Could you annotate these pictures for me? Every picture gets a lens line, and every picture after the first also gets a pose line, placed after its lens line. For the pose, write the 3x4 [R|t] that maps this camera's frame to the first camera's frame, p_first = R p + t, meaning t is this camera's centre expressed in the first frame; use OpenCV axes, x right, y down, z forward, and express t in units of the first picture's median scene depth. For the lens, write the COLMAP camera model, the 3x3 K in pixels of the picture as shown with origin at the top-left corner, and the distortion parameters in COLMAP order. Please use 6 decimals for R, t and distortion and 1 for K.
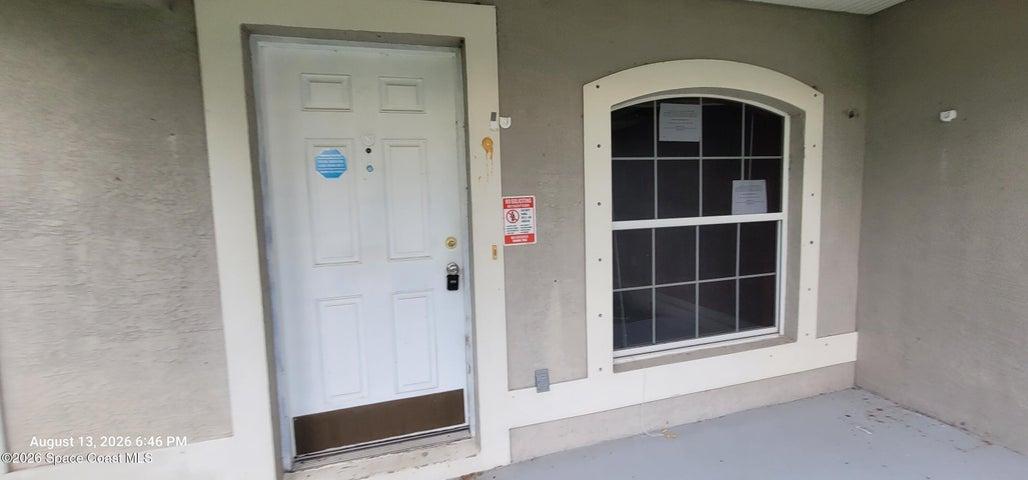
lens RADIAL K [[421.7, 0, 511.9], [0, 421.7, 234.0], [0, 0, 1]] dist [-0.000256, 0.000853]
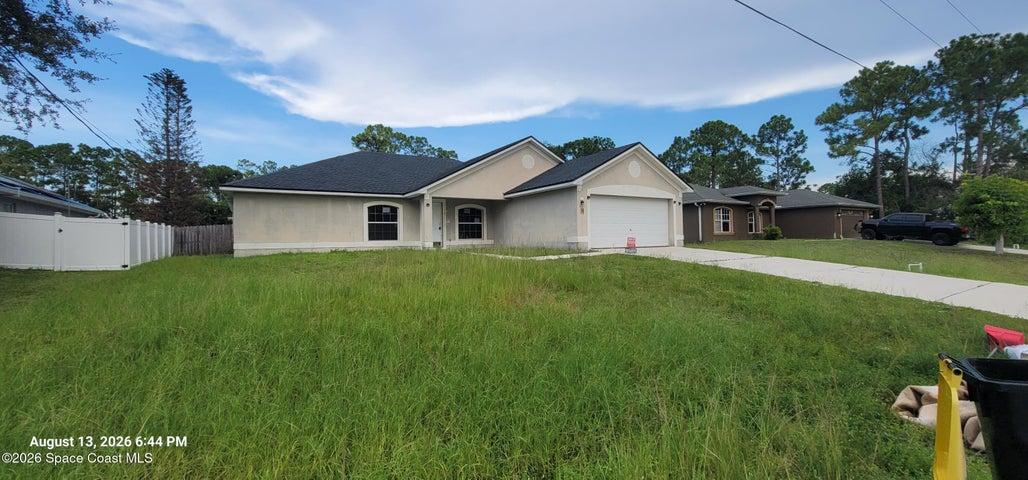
lens RADIAL K [[423.5, 0, 514.0], [0, 423.5, 240.0], [0, 0, 1]] dist [-0.009506, 0.000247]
pose [[0.960904, 0.011361, 0.276647, -1.032927], [0.014794, 0.995624, -0.092272, 1.110706], [-0.276485, 0.092757, 0.956531, -7.341847]]
